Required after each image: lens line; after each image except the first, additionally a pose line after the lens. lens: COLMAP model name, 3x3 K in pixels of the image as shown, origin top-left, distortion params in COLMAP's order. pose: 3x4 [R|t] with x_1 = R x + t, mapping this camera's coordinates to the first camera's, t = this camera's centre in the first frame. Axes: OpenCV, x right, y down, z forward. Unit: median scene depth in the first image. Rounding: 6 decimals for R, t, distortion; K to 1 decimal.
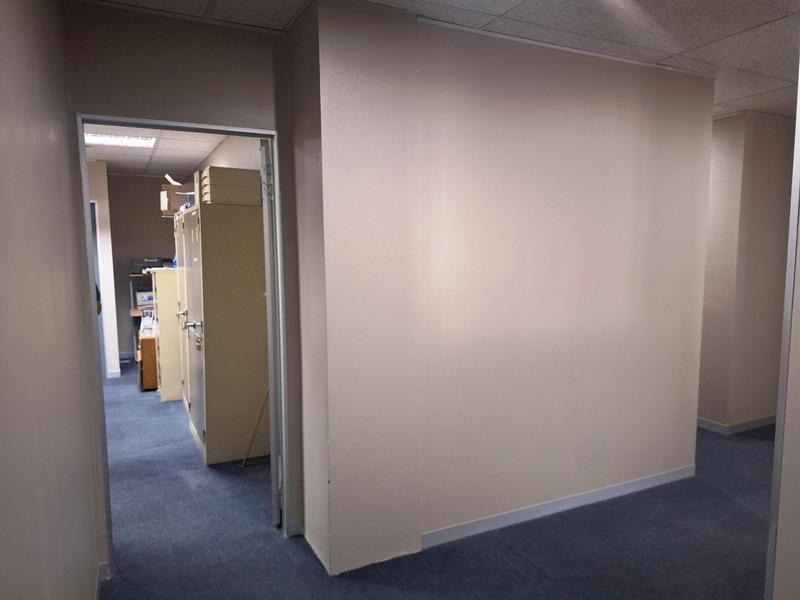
lens RADIAL K [[552.4, 0, 400.0], [0, 552.4, 300.0], [0, 0, 1]] dist [-0.002103, -0.000588]
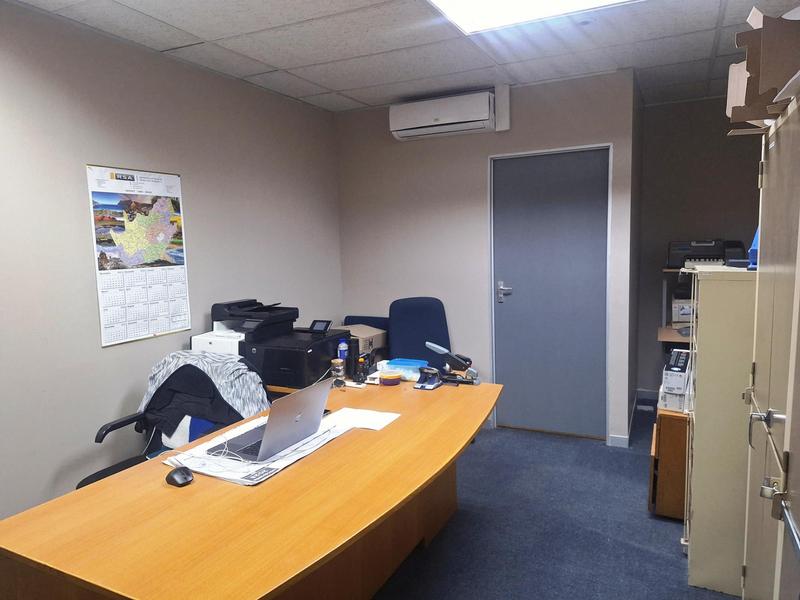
lens RADIAL K [[552.4, 0, 400.0], [0, 552.4, 300.0], [0, 0, 1]] dist [-0.002103, -0.000588]
pose [[0.588065, 0.083010, -0.804543, -0.200179], [-0.052167, 0.996541, 0.064690, -0.040630], [0.807130, 0.003929, 0.590361, 0.478507]]
